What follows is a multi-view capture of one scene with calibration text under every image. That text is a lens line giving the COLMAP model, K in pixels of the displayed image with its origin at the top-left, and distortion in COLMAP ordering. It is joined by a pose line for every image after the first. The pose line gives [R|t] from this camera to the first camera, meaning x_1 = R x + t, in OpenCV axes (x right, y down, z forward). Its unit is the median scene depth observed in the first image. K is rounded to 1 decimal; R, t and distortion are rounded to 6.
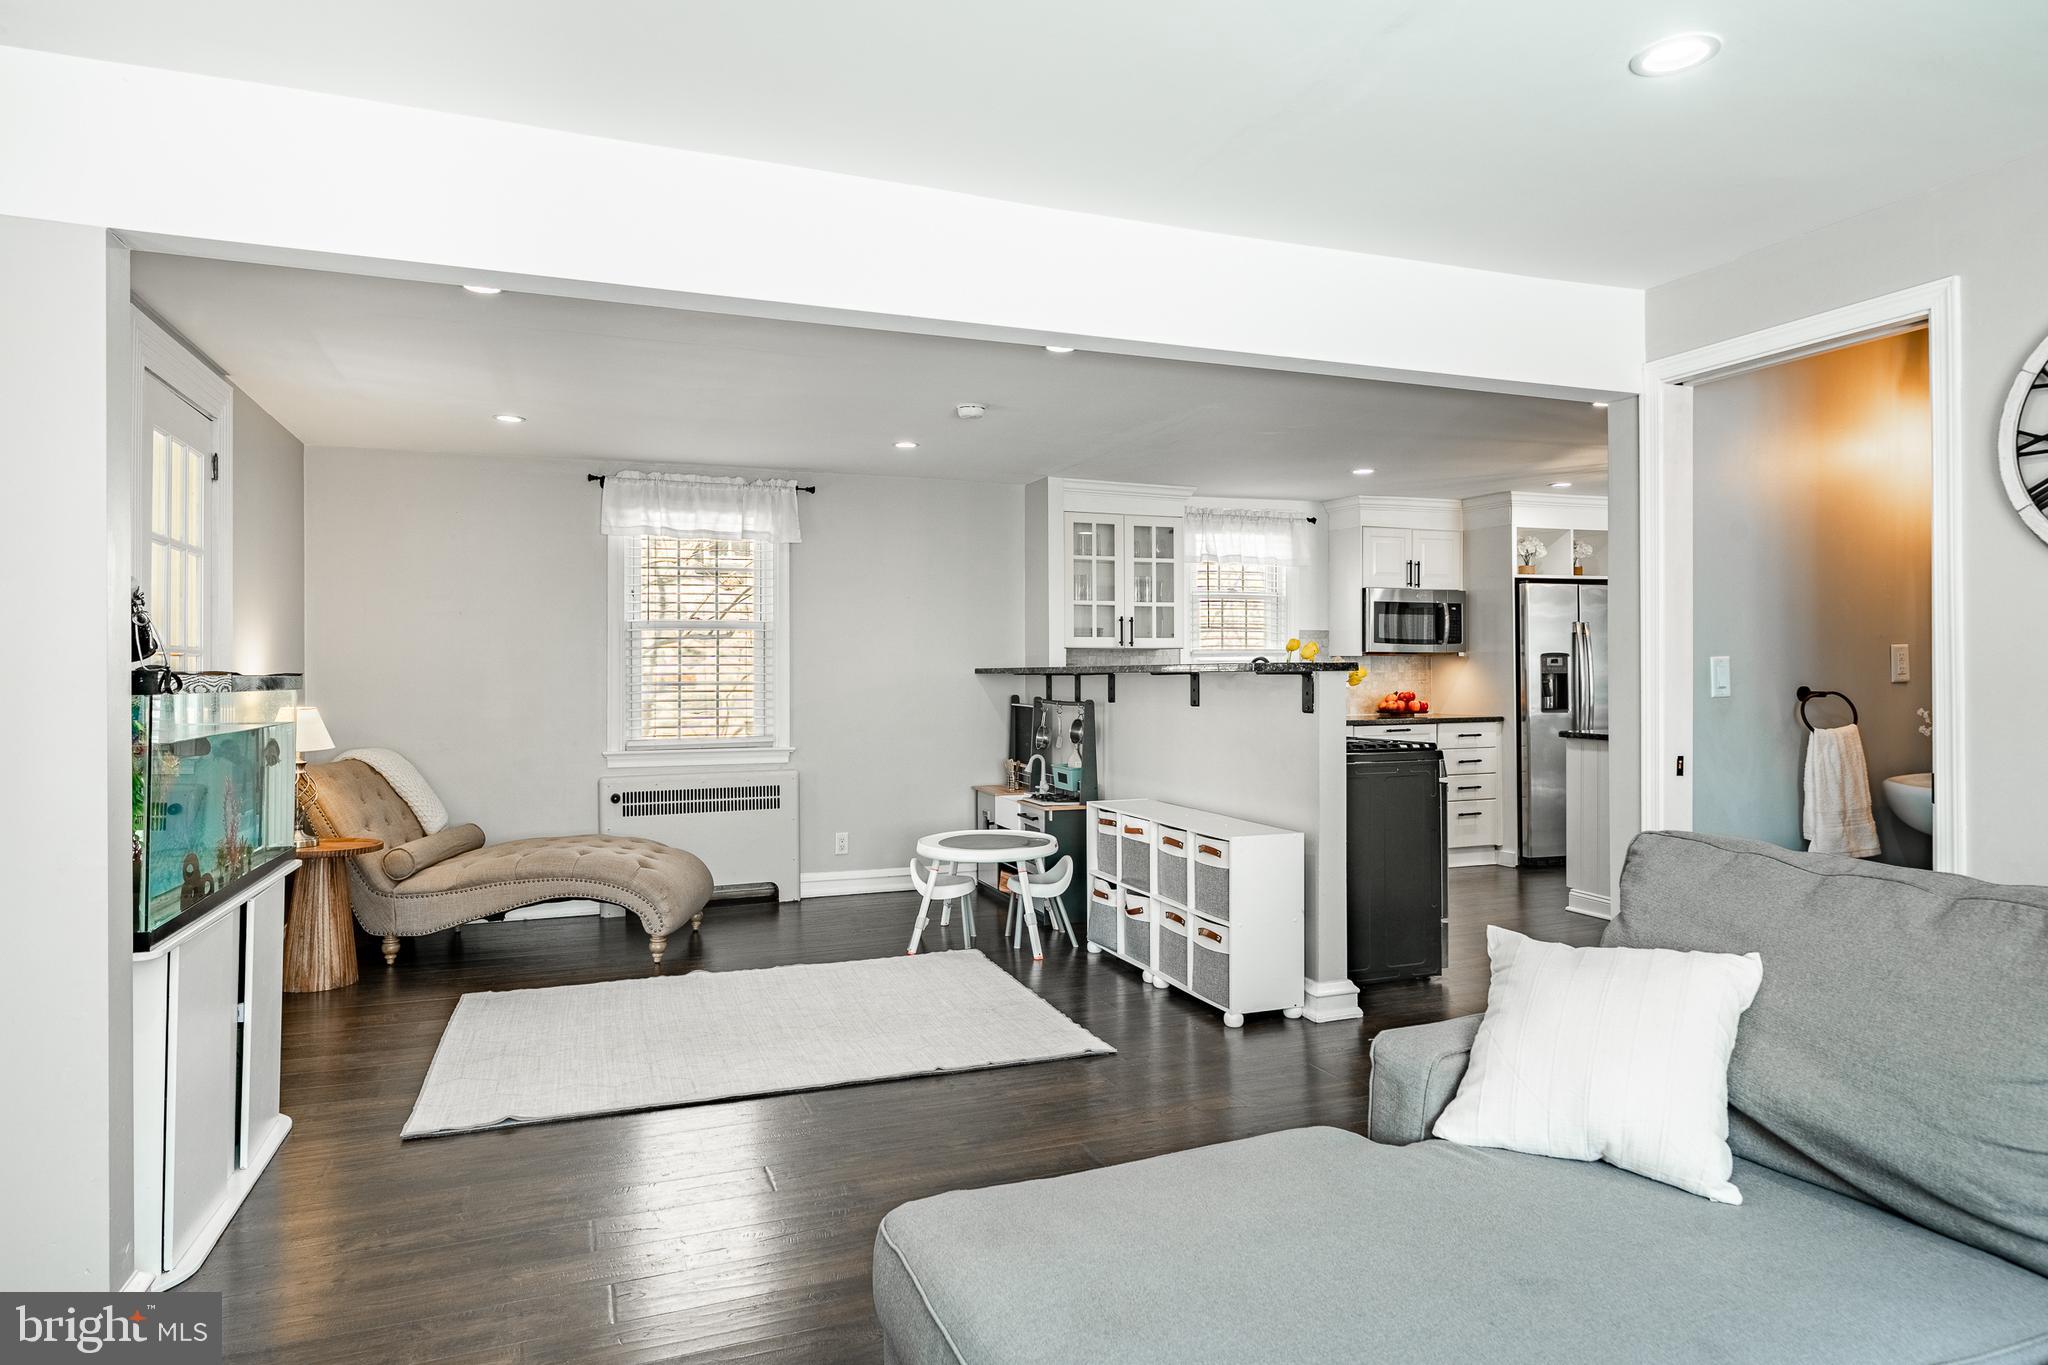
lens RADIAL K [[1158.2, 0, 1015.9], [0, 1158.2, 637.7], [0, 0, 1]] dist [-0.004024, -0.000286]
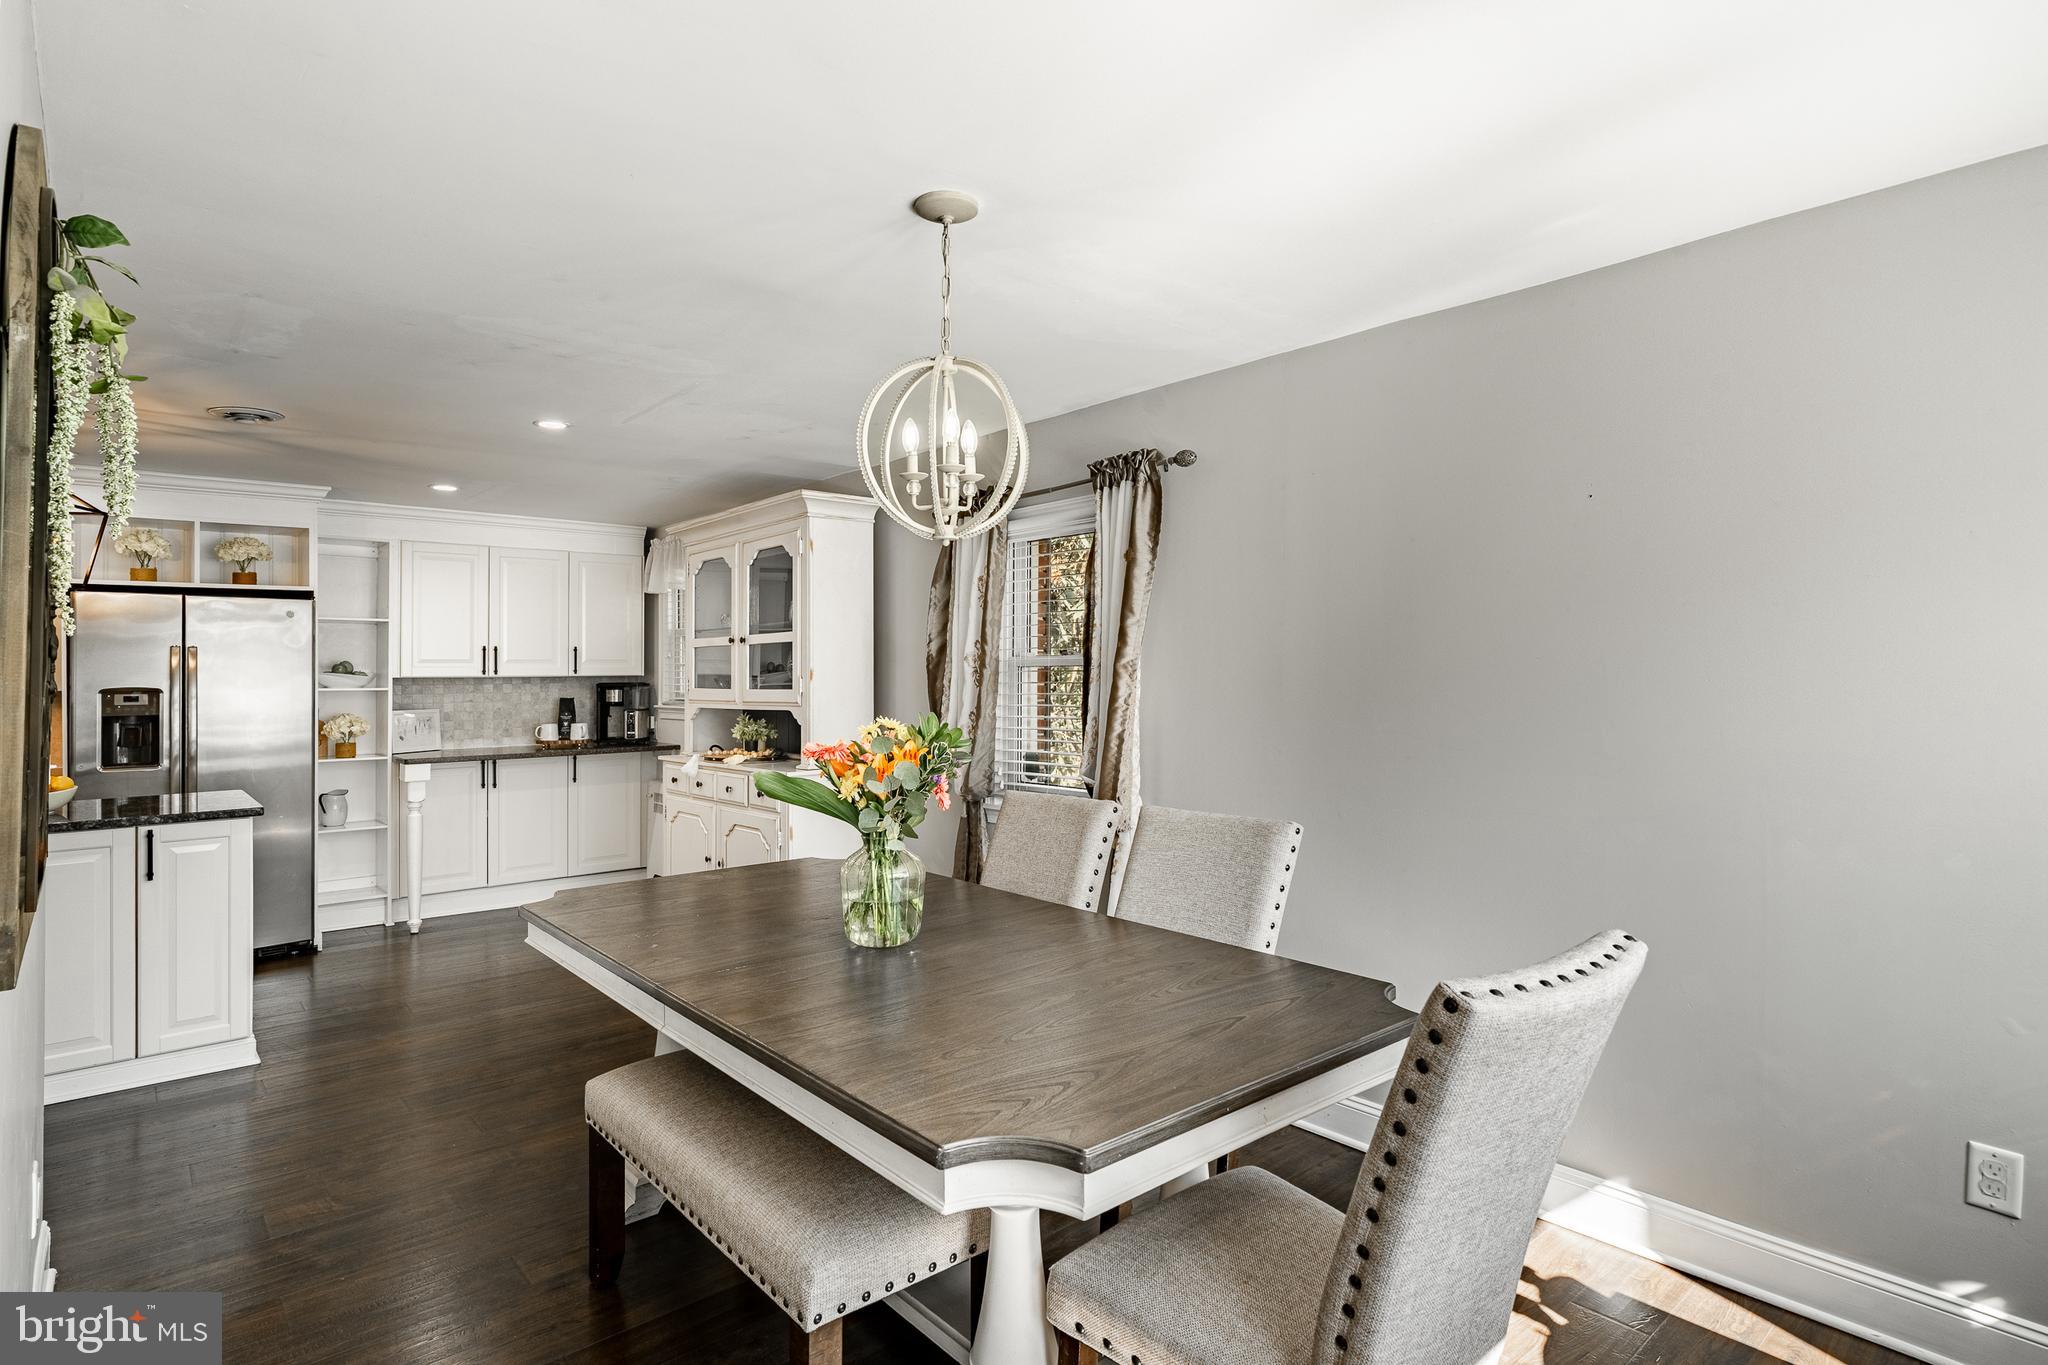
lens RADIAL K [[1072.6, 0, 1012.3], [0, 1072.6, 672.0], [0, 0, 1]] dist [0.003195, 0.000554]
pose [[0.941935, -0.002800, 0.335783, 0.828661], [-0.005135, 0.999728, 0.022740, -0.016423], [-0.335755, -0.023144, 0.941665, 0.183545]]
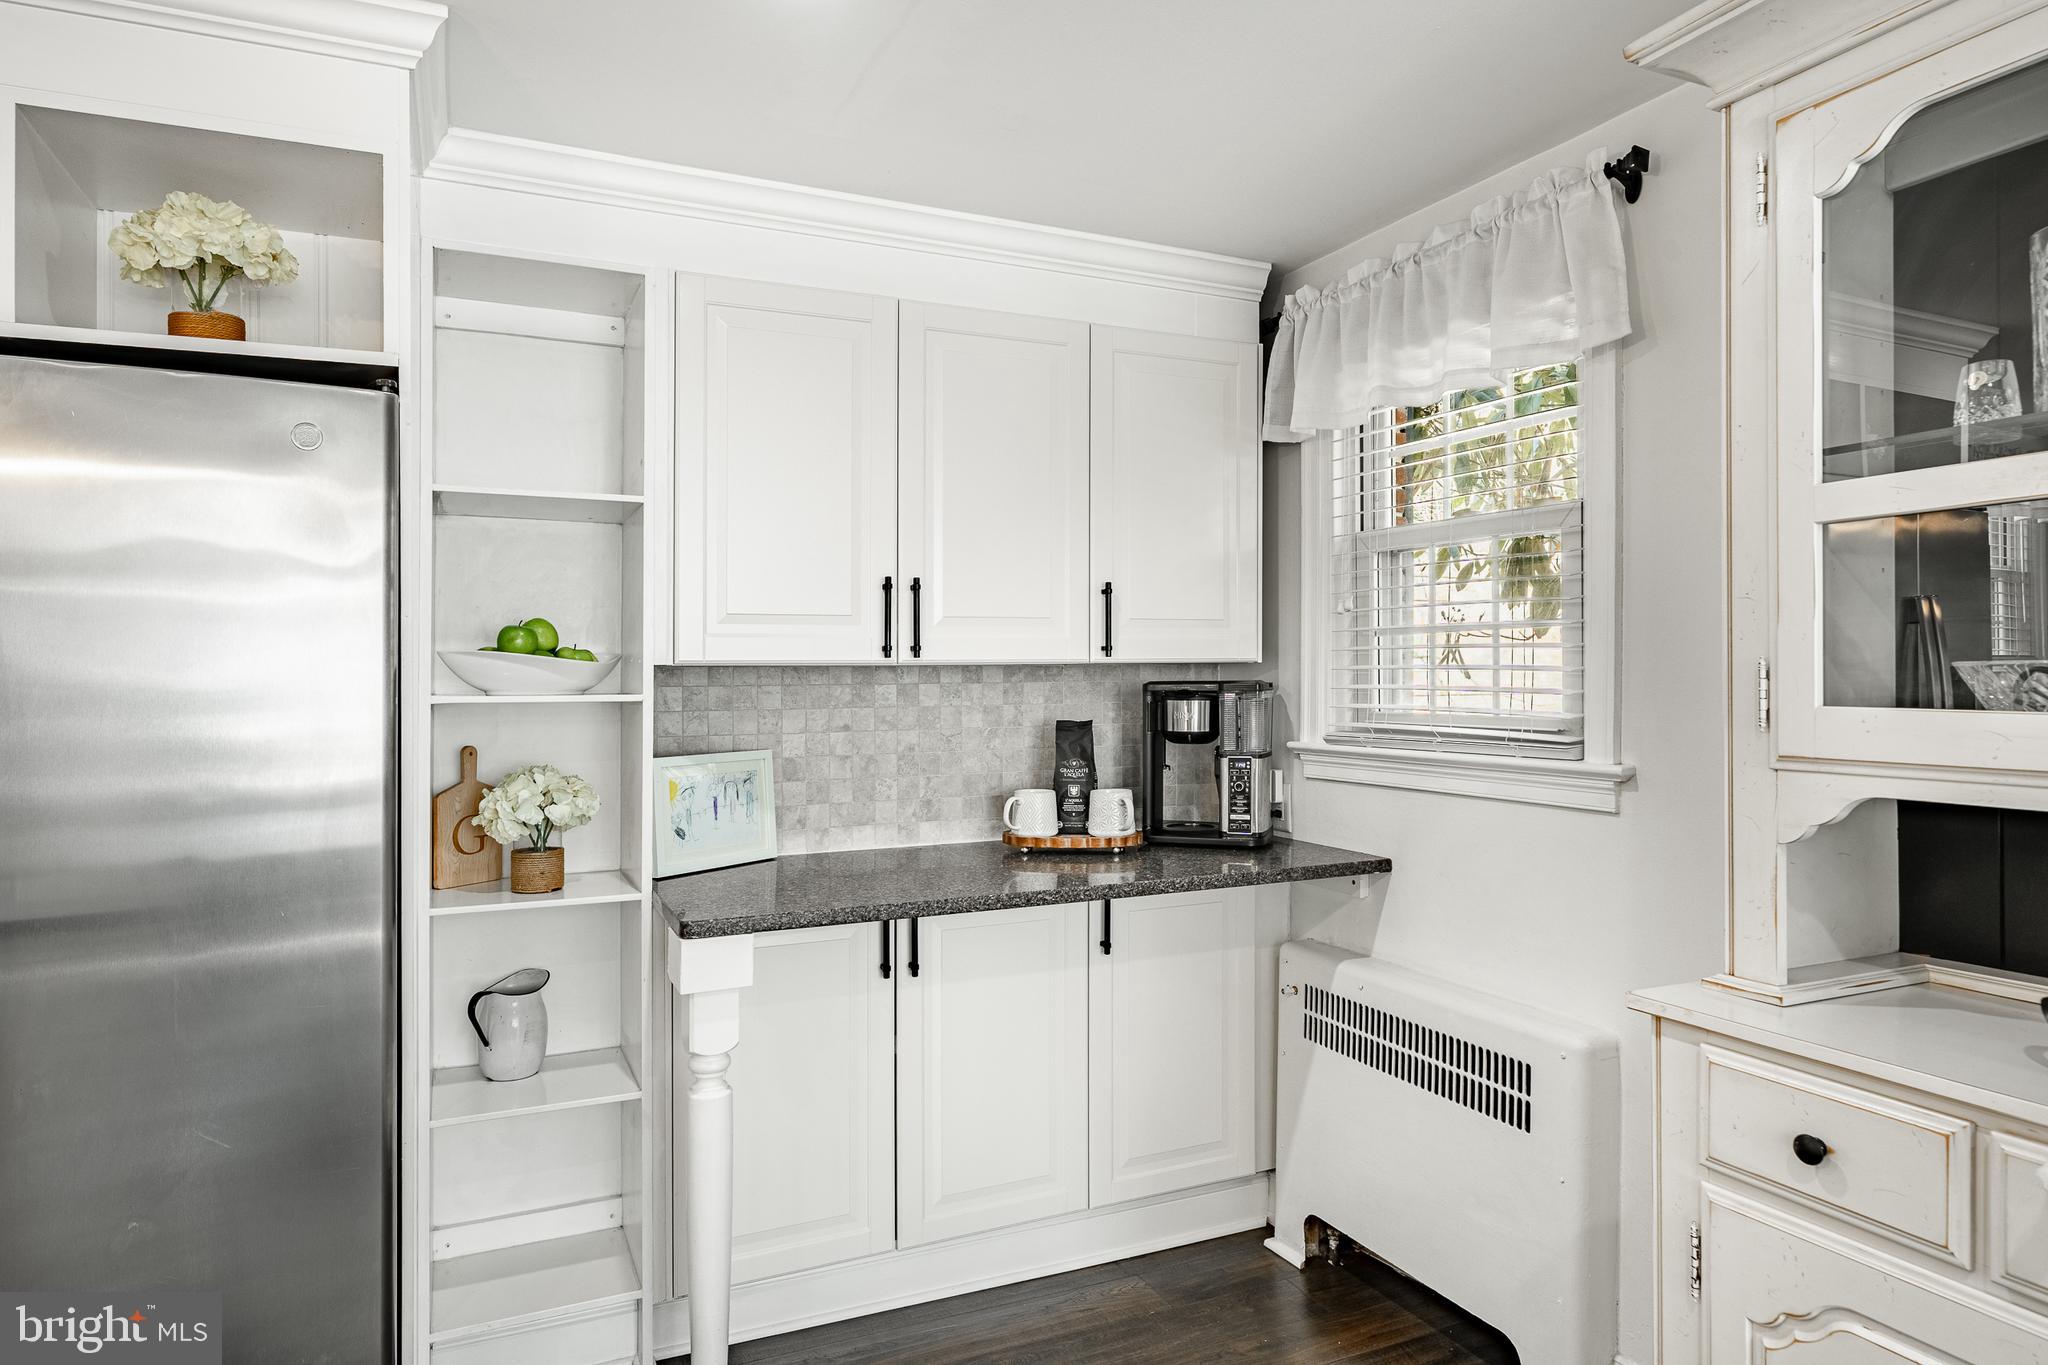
lens RADIAL K [[1205.4, 0, 1014.1], [0, 1205.4, 669.4], [0, 0, 1]] dist [-0.005635, -0.000113]
pose [[0.997858, -0.002974, 0.065348, 0.721941], [0.001449, 0.999726, 0.023367, 0.004857], [-0.065399, -0.023222, 0.997589, 0.856631]]
